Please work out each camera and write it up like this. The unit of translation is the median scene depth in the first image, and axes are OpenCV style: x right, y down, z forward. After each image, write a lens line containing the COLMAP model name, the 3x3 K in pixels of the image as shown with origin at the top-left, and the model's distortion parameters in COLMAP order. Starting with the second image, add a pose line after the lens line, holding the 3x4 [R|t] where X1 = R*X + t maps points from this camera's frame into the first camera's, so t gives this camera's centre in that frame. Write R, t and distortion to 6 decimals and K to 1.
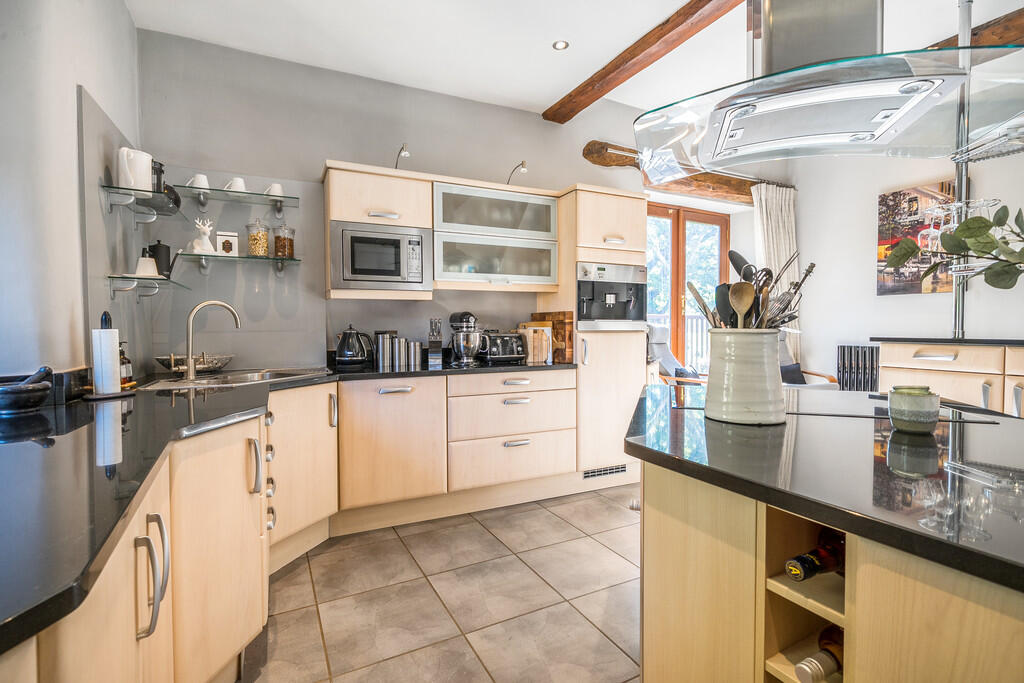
lens RADIAL K [[465.4, 0, 512.0], [0, 465.4, 341.5], [0, 0, 1]] dist [0.000304, 0.000129]
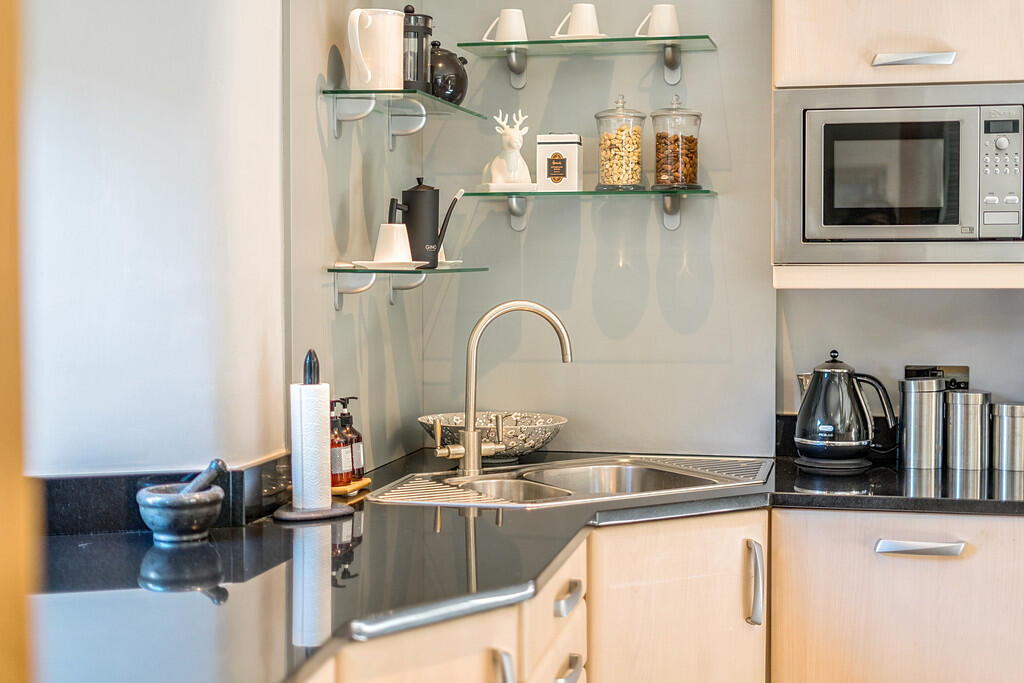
lens RADIAL K [[1440.2, 0, 512.0], [0, 1440.2, 341.5], [0, 0, 1]] dist [-0.008769, -0.022047]
pose [[0.789311, 0.032788, -0.613117, 0.189862], [-0.023395, 0.999454, 0.023330, -0.078412], [0.613548, -0.004071, 0.789647, -0.084205]]
